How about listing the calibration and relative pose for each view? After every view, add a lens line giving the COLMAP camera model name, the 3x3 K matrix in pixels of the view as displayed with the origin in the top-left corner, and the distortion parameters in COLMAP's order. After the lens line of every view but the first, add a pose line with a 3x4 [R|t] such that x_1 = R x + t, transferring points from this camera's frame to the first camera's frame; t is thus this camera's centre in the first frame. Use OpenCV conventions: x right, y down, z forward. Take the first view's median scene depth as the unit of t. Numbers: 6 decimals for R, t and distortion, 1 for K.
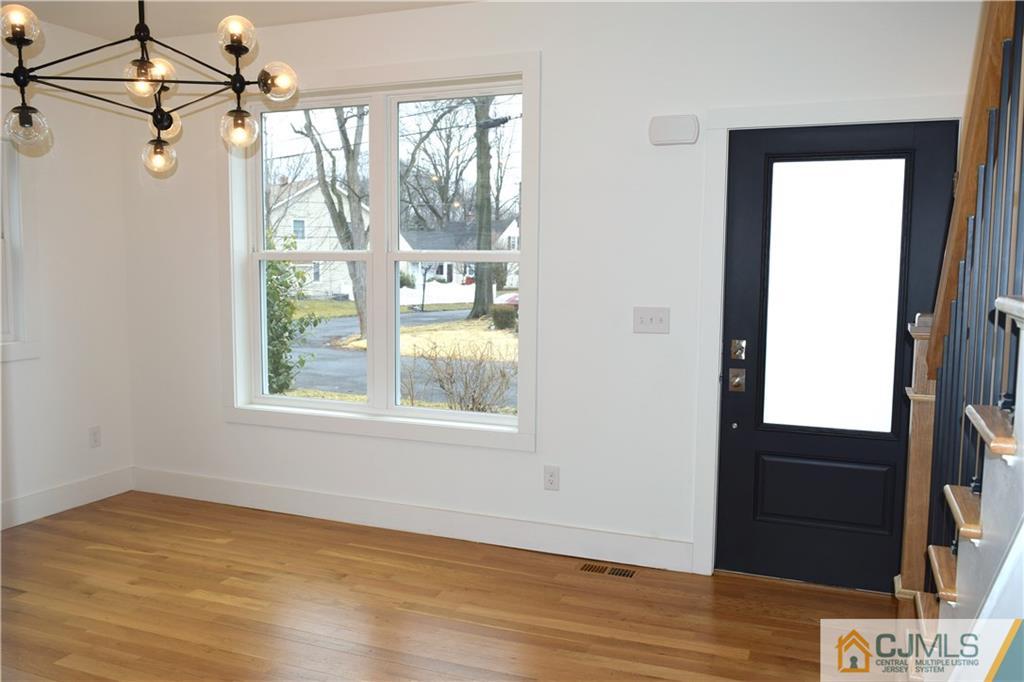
lens RADIAL K [[811.2, 0, 520.6], [0, 811.2, 341.9], [0, 0, 1]] dist [-0.000861, 0.003152]
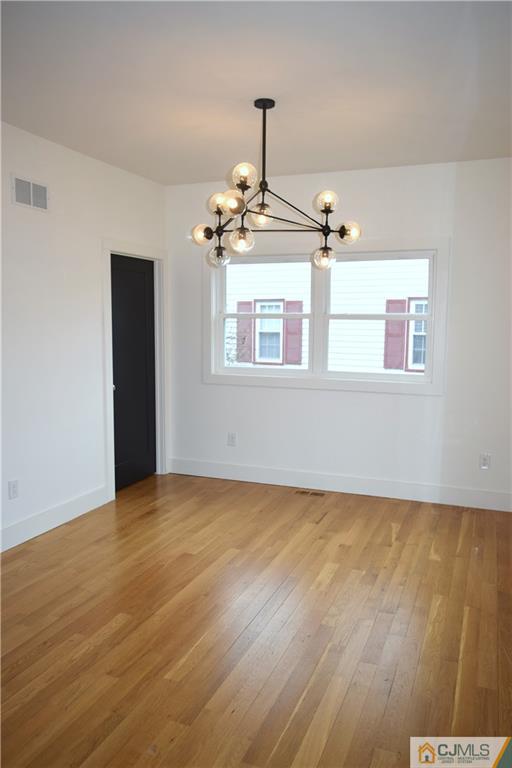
lens RADIAL K [[608.4, 0, 258.1], [0, 608.4, 372.6], [0, 0, 1]] dist [-0.000861, 0.003152]
pose [[0.006664, 0.078878, -0.996862, 0.624408], [-0.106652, 0.991254, 0.077721, -0.088916], [0.994274, 0.105799, 0.015018, 0.822023]]
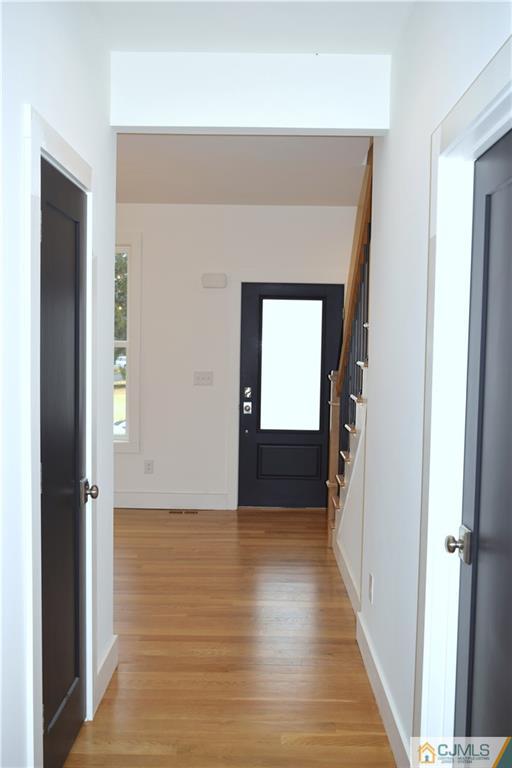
lens RADIAL K [[711.1, 0, 256.0], [0, 711.1, 384.0], [0, 0, 1]] dist [-0.001437, 0.000503]
pose [[0.931456, -0.012347, 0.363643, -0.342174], [0.026007, 0.999127, -0.032693, 0.046131], [-0.362922, 0.039910, 0.930964, -0.618992]]
